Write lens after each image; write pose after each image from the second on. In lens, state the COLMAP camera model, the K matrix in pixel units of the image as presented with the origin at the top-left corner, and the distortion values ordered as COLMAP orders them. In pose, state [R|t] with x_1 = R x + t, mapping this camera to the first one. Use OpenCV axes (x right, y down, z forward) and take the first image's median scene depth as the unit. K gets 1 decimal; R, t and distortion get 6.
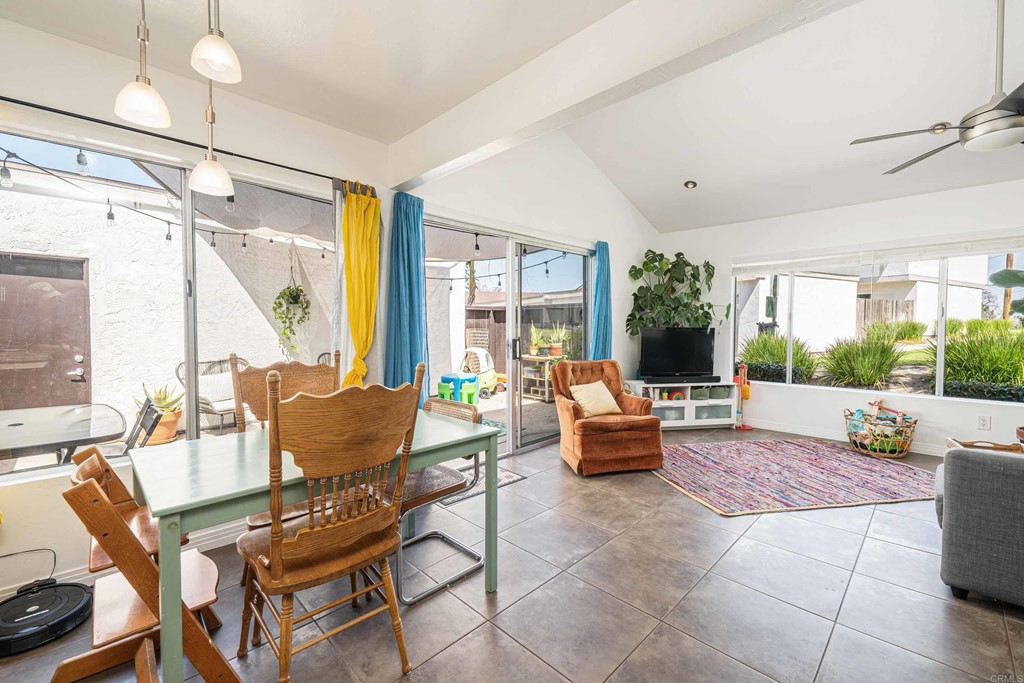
lens RADIAL K [[419.3, 0, 509.1], [0, 419.3, 337.8], [0, 0, 1]] dist [0.000656, -0.000372]
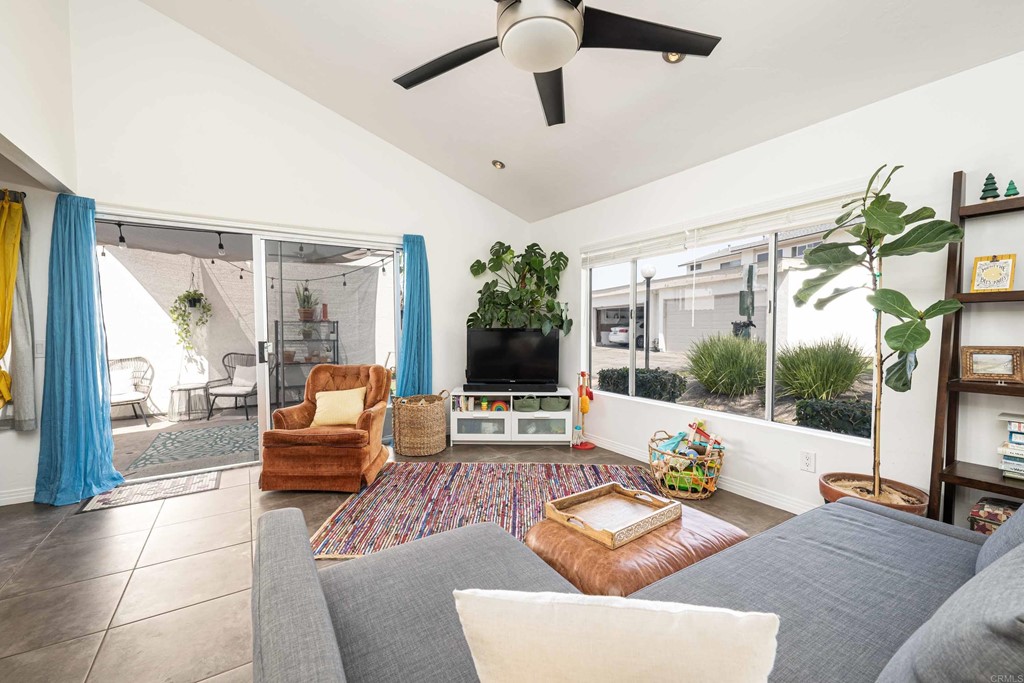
lens RADIAL K [[409.3, 0, 515.9], [0, 409.3, 338.3], [0, 0, 1]] dist [0.000789, -0.006602]
pose [[0.979749, 0.003071, -0.200206, 0.735822], [-0.002535, 0.999992, 0.002933, -0.007924], [0.200213, -0.002366, 0.979749, 0.200096]]
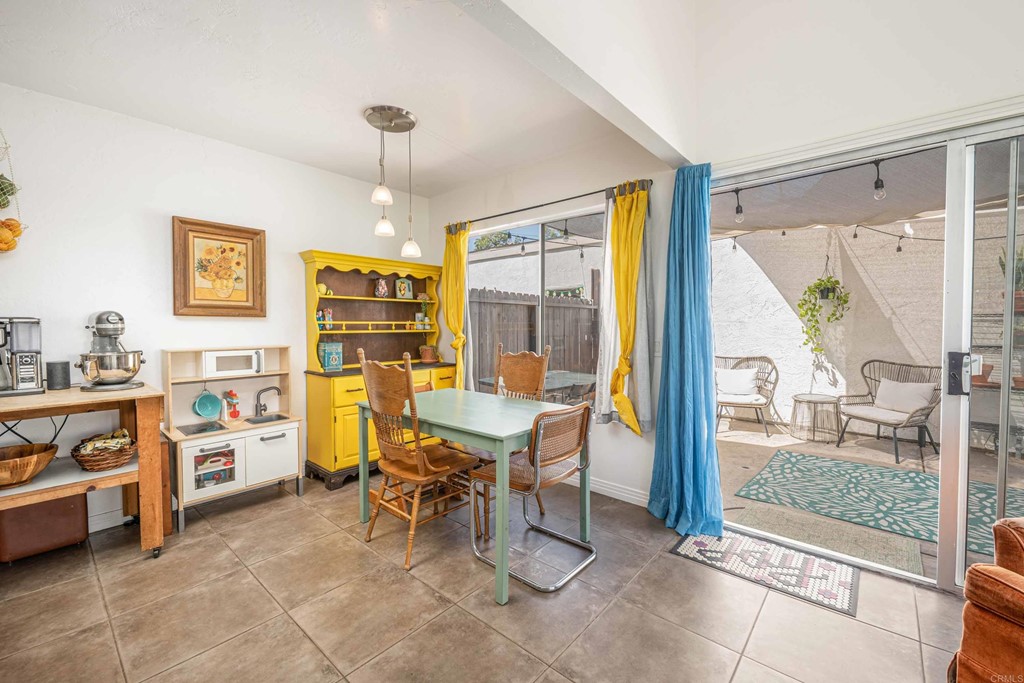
lens RADIAL K [[427.8, 0, 509.6], [0, 427.8, 337.2], [0, 0, 1]] dist [-0.000232, -0.000350]
pose [[0.067748, 0.030092, -0.997249, 0.446141], [-0.027775, 0.999215, 0.028264, -0.013090], [0.997316, 0.025784, 0.068530, 0.442339]]
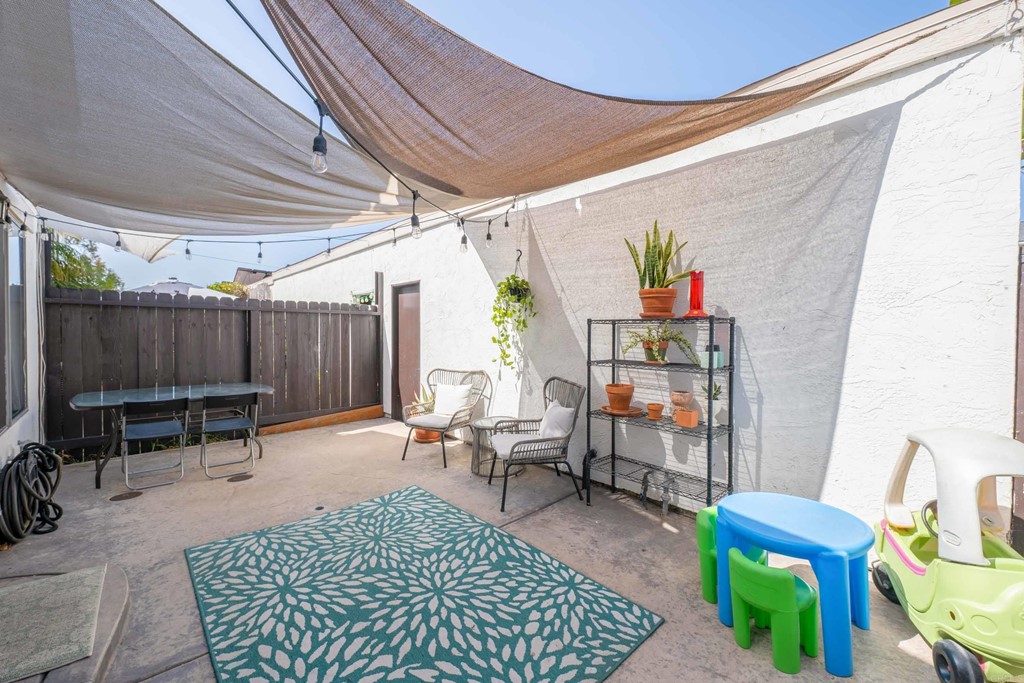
lens RADIAL K [[419.3, 0, 509.1], [0, 419.3, 337.8], [0, 0, 1]] dist [0.000656, -0.000372]
pose [[-0.023535, 0.012503, -0.999645, 0.275314], [-0.029477, 0.999478, 0.013195, -0.041597], [0.999288, 0.029777, -0.023155, 1.468032]]
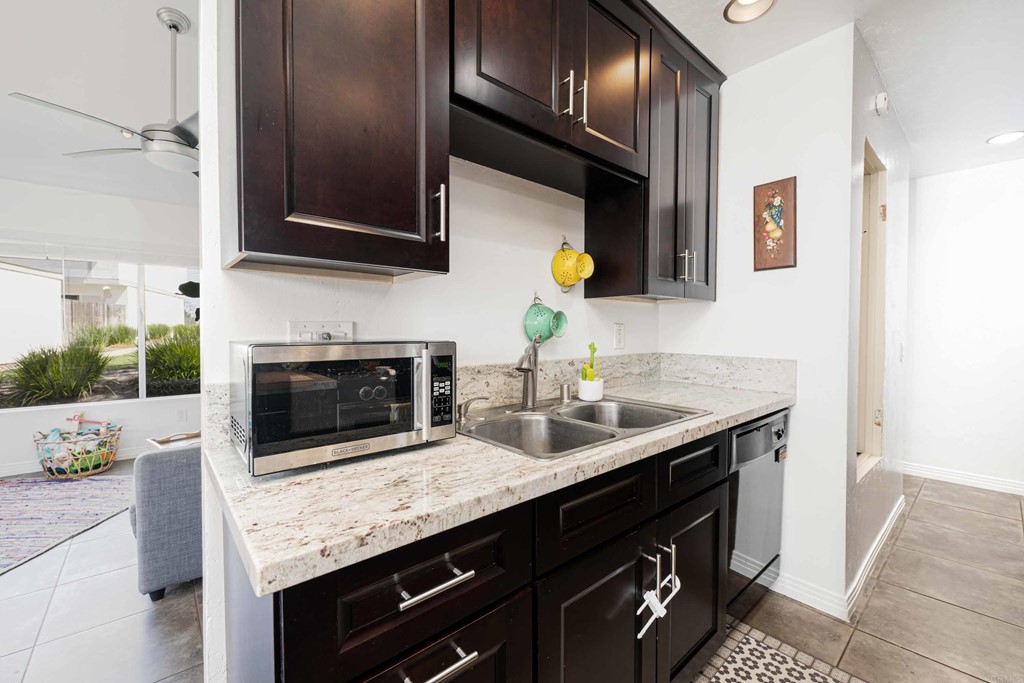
lens RADIAL K [[419.3, 0, 509.1], [0, 419.3, 337.8], [0, 0, 1]] dist [0.000656, -0.000372]
pose [[0.064517, -0.015231, 0.997800, 0.057379], [0.025330, 0.999586, 0.013620, -0.000742], [-0.997595, 0.024396, 0.064877, 0.030264]]
